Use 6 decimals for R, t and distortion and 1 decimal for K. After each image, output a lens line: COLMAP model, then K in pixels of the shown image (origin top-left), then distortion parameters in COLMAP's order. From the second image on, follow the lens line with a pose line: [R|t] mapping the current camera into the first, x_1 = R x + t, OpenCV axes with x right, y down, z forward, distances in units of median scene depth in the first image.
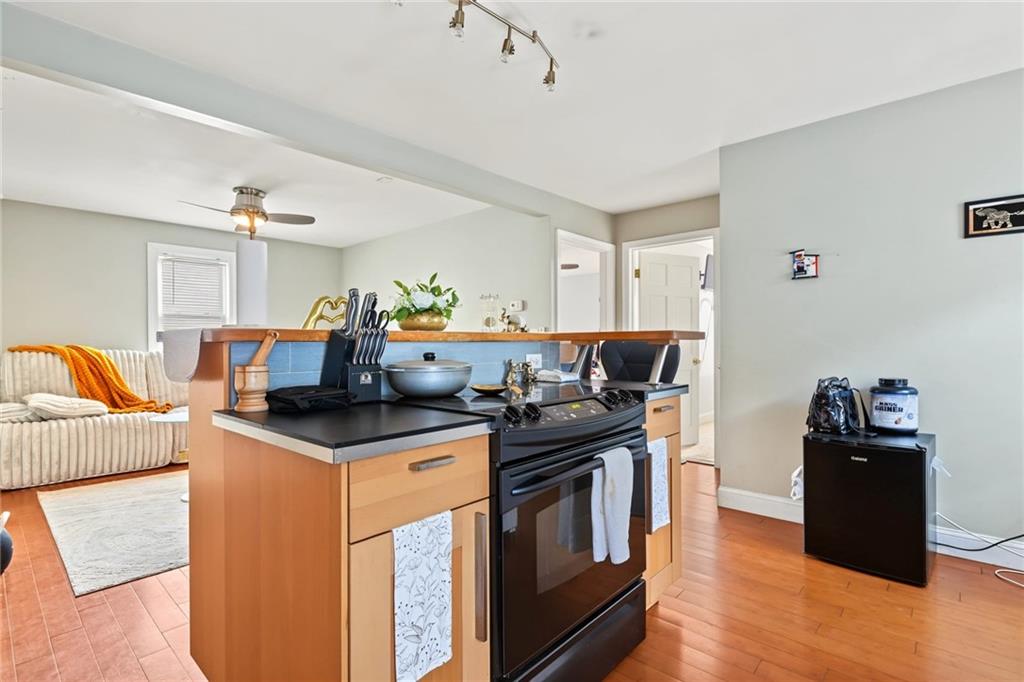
lens RADIAL K [[489.3, 0, 511.8], [0, 489.3, 340.9], [0, 0, 1]] dist [-0.001207, -0.000800]
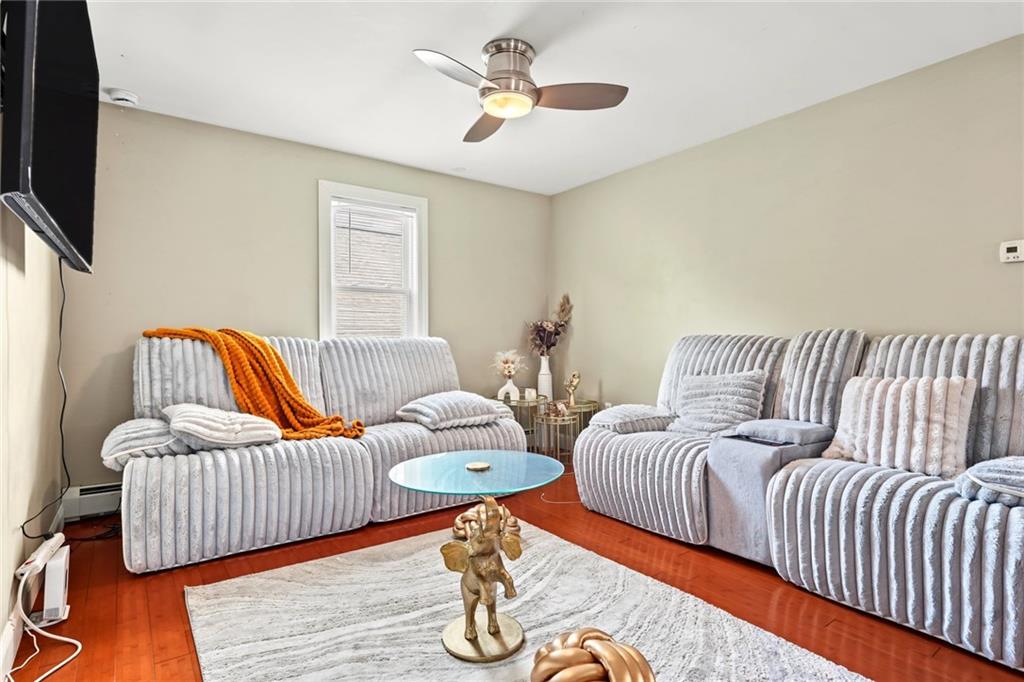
lens RADIAL K [[532.5, 0, 512.0], [0, 532.5, 339.2], [0, 0, 1]] dist [0.002051, 0.000686]
pose [[0.978893, 0.004657, -0.204319, -0.407279], [-0.003103, 0.999964, 0.007926, 0.016900], [0.204349, -0.007124, 0.978872, 0.406319]]
